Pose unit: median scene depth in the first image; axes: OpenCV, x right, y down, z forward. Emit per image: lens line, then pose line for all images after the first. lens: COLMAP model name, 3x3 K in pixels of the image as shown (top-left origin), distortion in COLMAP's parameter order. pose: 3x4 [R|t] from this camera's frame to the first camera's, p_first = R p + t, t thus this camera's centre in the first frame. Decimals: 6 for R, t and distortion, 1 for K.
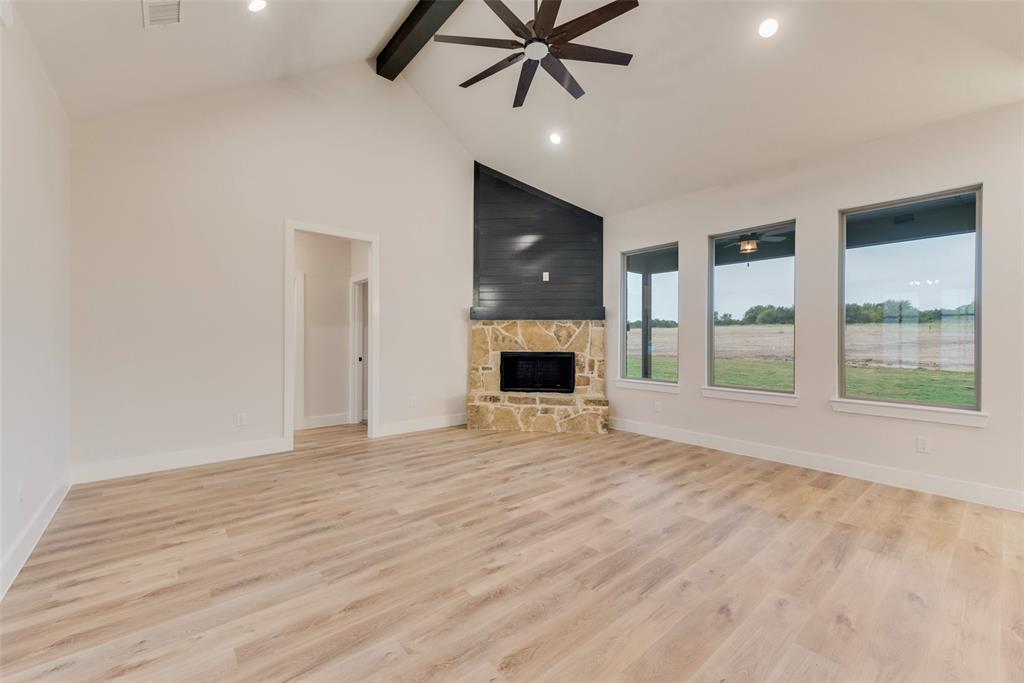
lens RADIAL K [[410.6, 0, 512.0], [0, 410.6, 341.5], [0, 0, 1]] dist [0.015248, -0.000104]
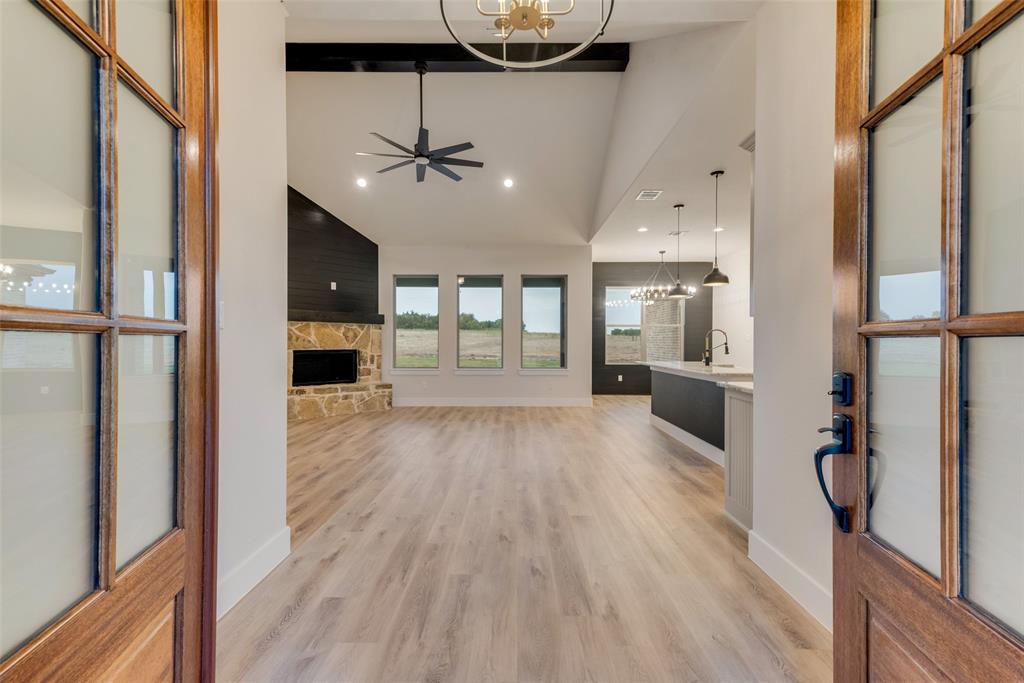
lens RADIAL K [[410.6, 0, 512.0], [0, 410.6, 341.5], [0, 0, 1]] dist [0.015248, -0.000104]
pose [[0.656355, -0.002376, 0.754448, -0.514932], [0.007233, 0.999969, -0.003143, 0.009895], [-0.754417, 0.007520, 0.656352, -0.180684]]
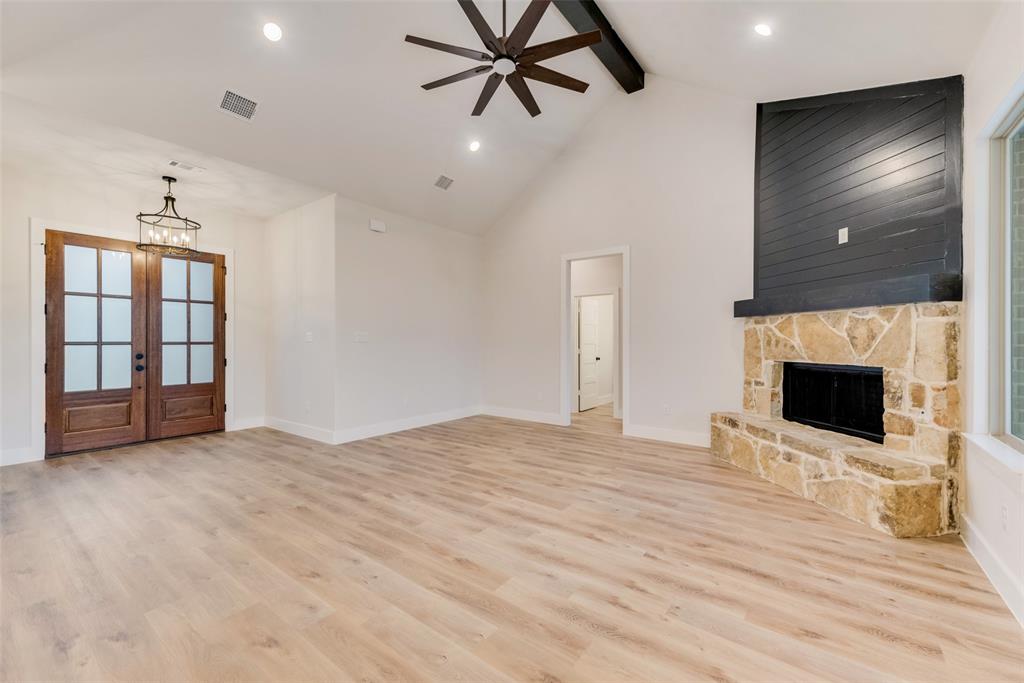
lens RADIAL K [[418.8, 0, 512.0], [0, 418.8, 341.5], [0, 0, 1]] dist [0.020183, 0.000054]
pose [[0.213549, -0.005571, -0.976916, 0.618144], [-0.009188, 0.999928, -0.007711, 0.001637], [0.976889, 0.010623, 0.213483, 0.444037]]
